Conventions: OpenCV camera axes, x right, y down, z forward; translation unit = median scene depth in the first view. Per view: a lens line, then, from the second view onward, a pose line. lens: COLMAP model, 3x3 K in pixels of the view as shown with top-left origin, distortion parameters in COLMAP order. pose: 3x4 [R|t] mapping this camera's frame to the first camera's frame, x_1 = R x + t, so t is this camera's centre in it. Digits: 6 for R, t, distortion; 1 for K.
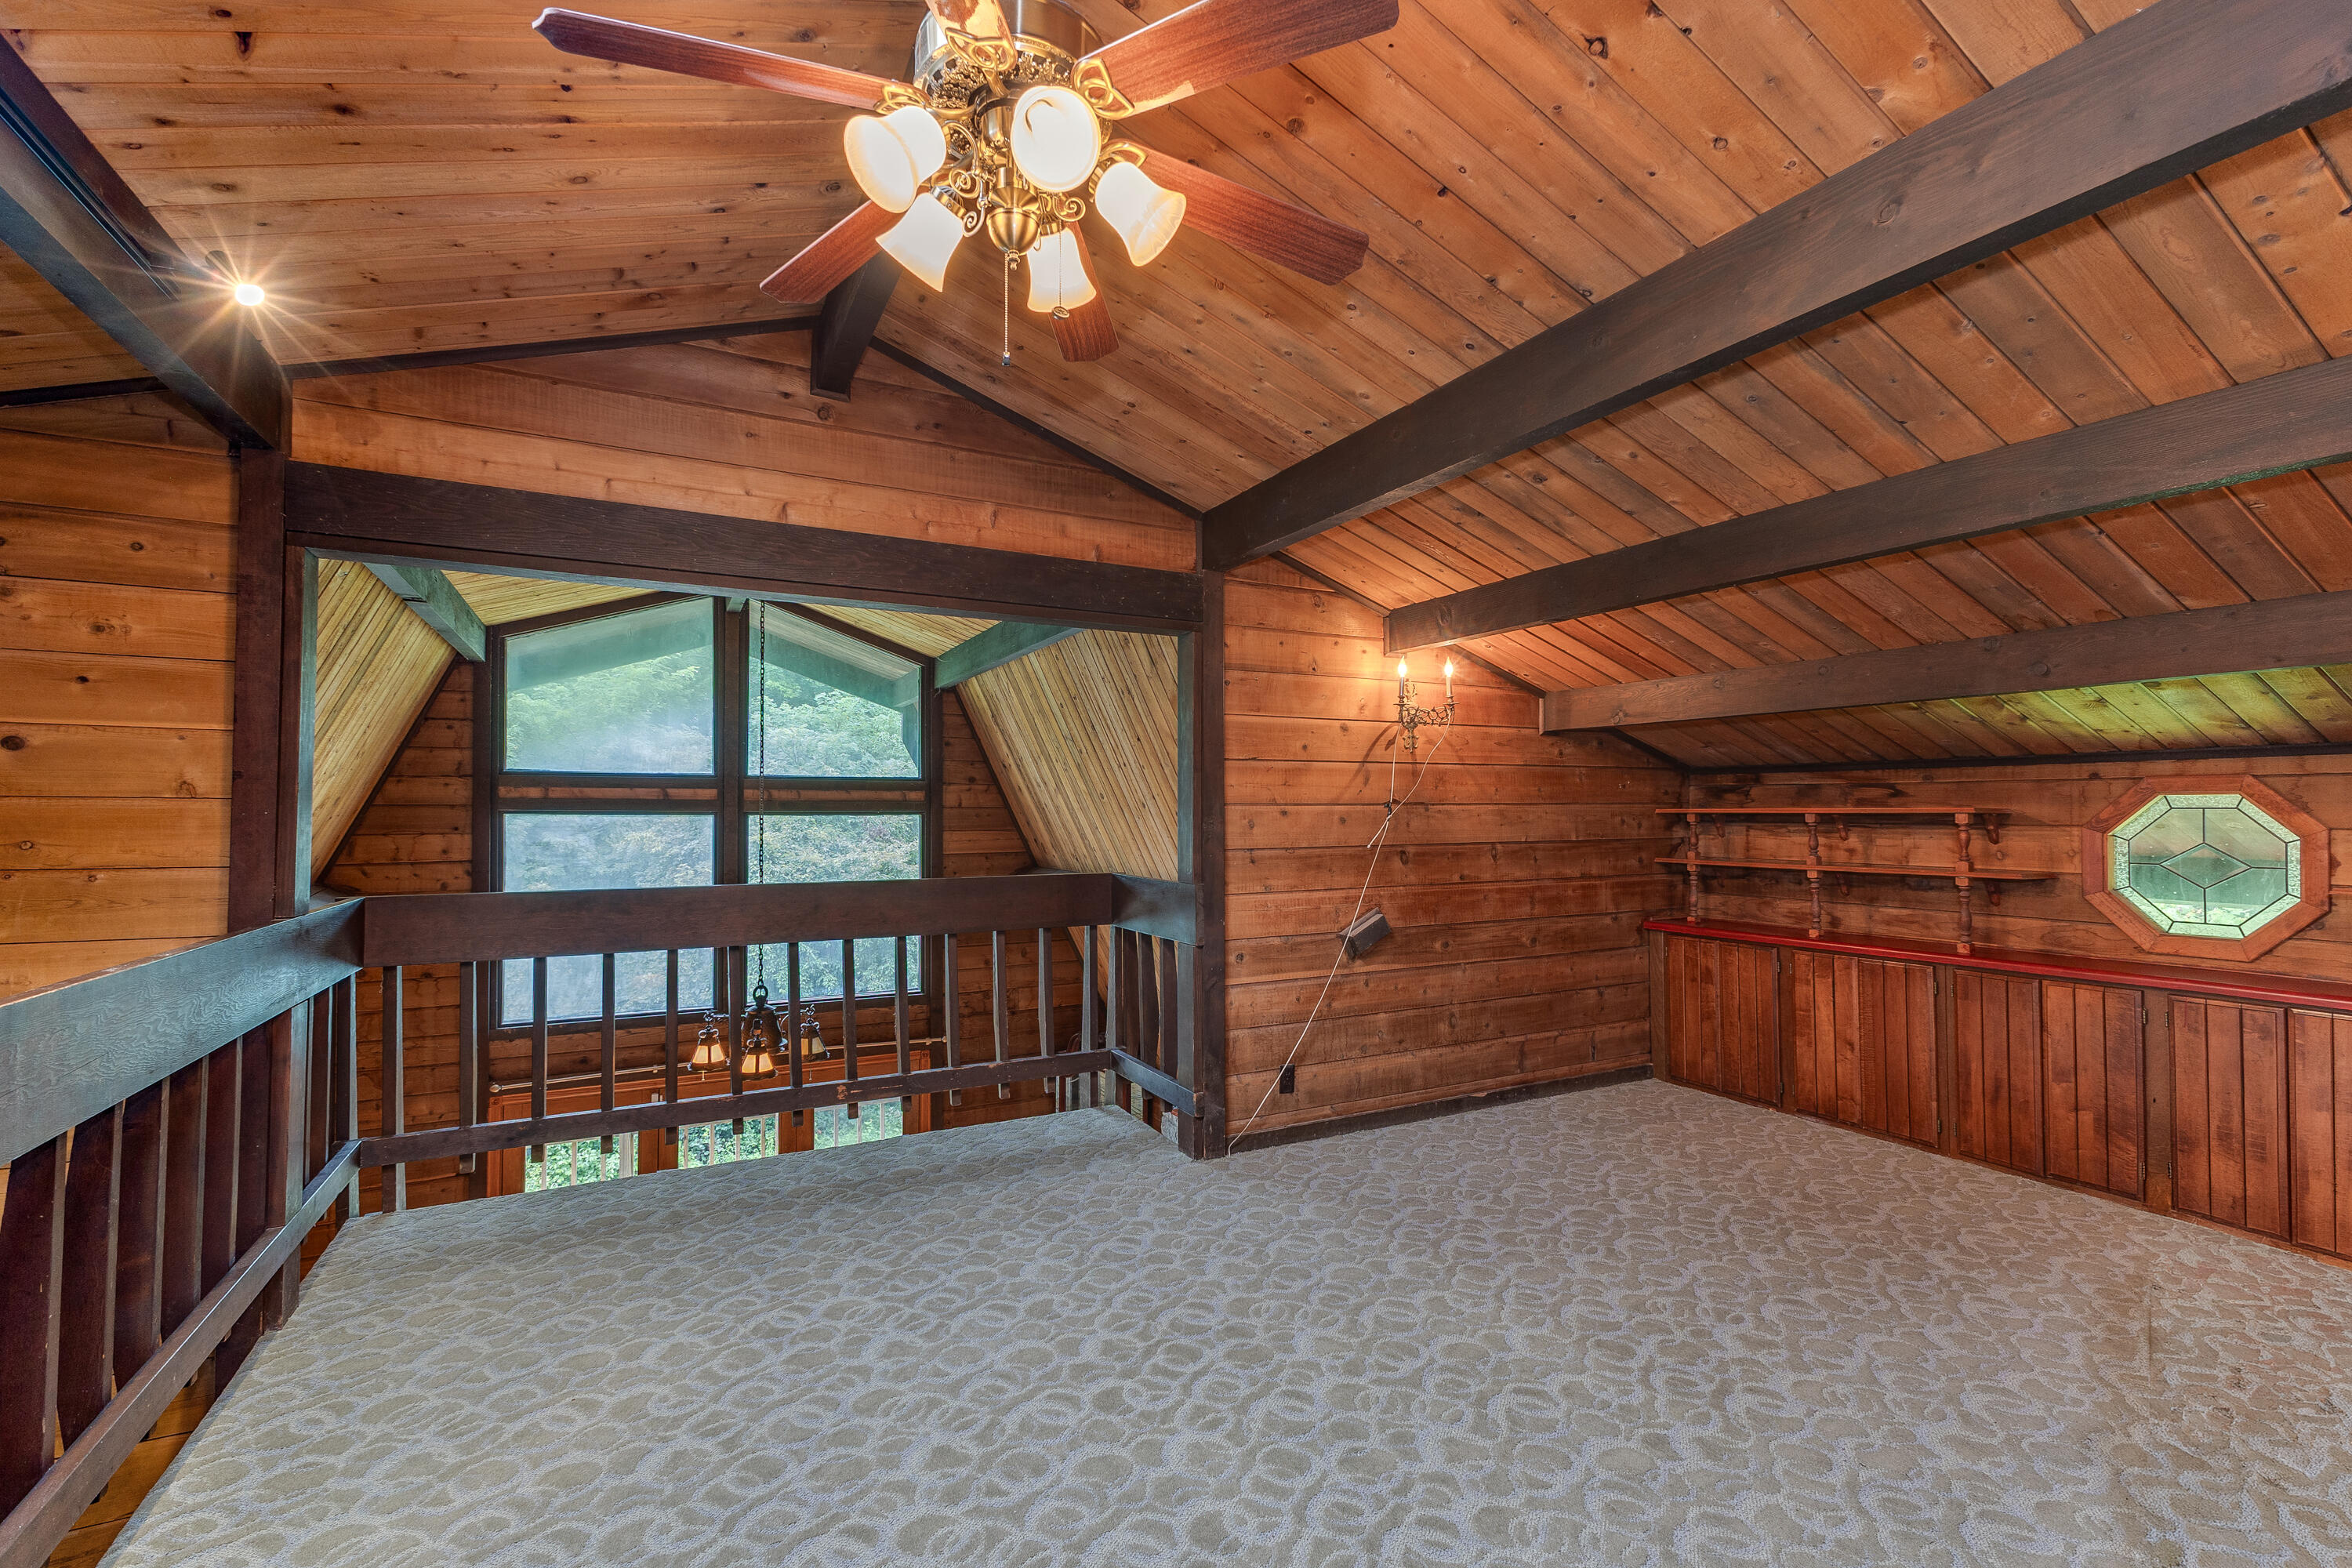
lens RADIAL K [[1015.9, 0, 1176.2], [0, 1015.9, 776.6], [0, 0, 1]] dist [0.008262, 0.000141]
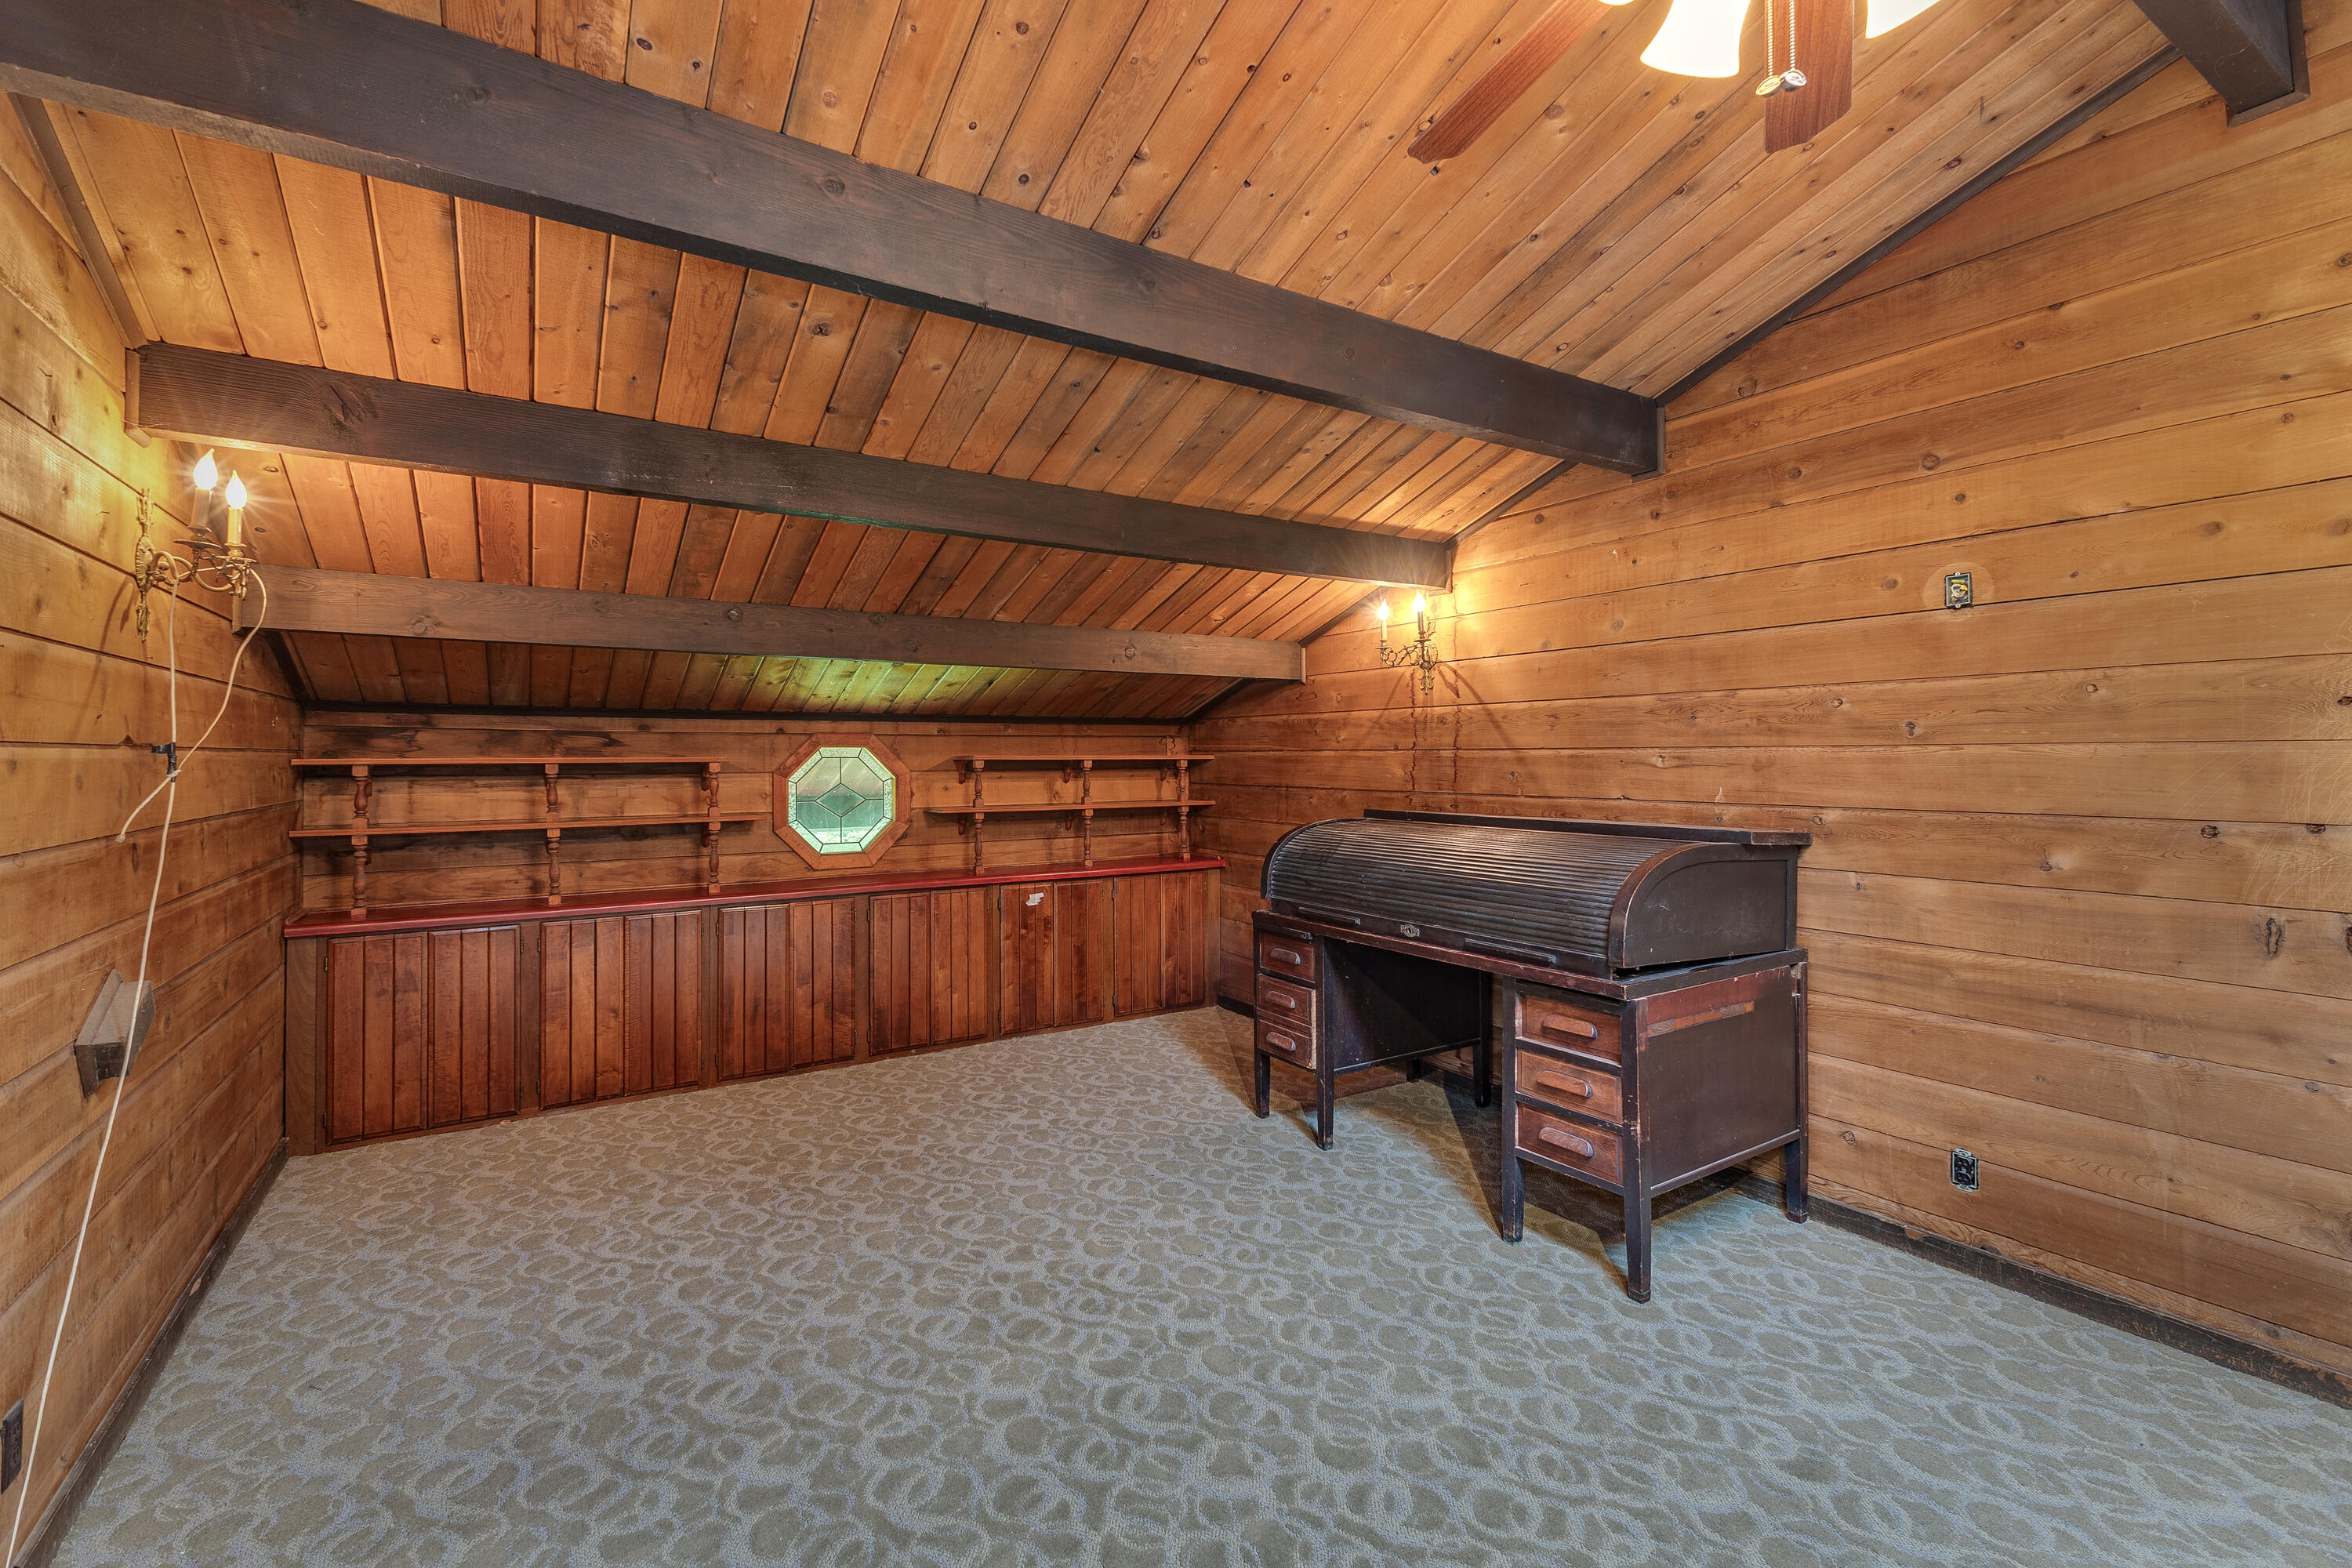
lens RADIAL K [[1015.9, 0, 1176.2], [0, 1015.9, 776.6], [0, 0, 1]] dist [0.008262, 0.000141]
pose [[-0.091540, -0.015598, 0.995679, -0.346972], [-0.029866, 0.999471, 0.012912, 0.023925], [-0.995353, -0.028555, -0.091957, 0.657330]]
